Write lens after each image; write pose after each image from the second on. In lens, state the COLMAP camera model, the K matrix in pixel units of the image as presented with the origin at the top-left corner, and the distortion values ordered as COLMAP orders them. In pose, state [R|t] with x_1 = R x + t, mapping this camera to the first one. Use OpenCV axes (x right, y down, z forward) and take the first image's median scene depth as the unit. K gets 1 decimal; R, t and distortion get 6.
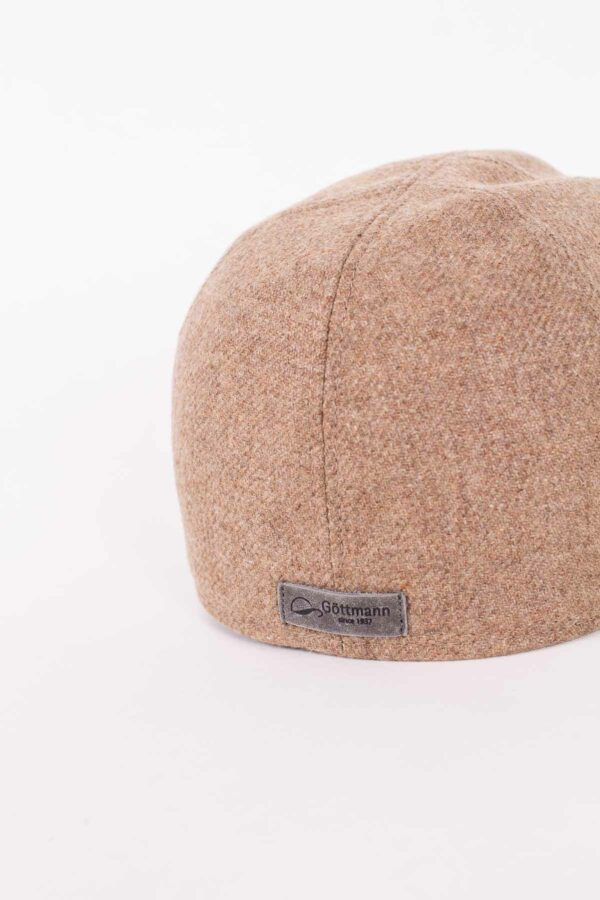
lens RADIAL K [[1476.1, 0, 298.7], [0, 1476.1, 448.9], [0, 0, 1]] dist [-0.079054, 0.000000]
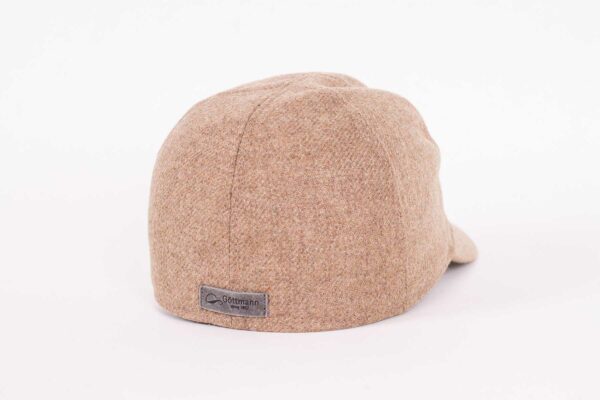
lens RADIAL K [[984.1, 0, 300.5], [0, 984.1, 200.7], [0, 0, 1]] dist [-0.079054, 0.000000]
pose [[0.993573, 0.084457, 0.075369, 0.009647], [-0.075475, 0.990498, -0.114963, 0.120384], [-0.084362, 0.108535, 0.990507, -0.248225]]
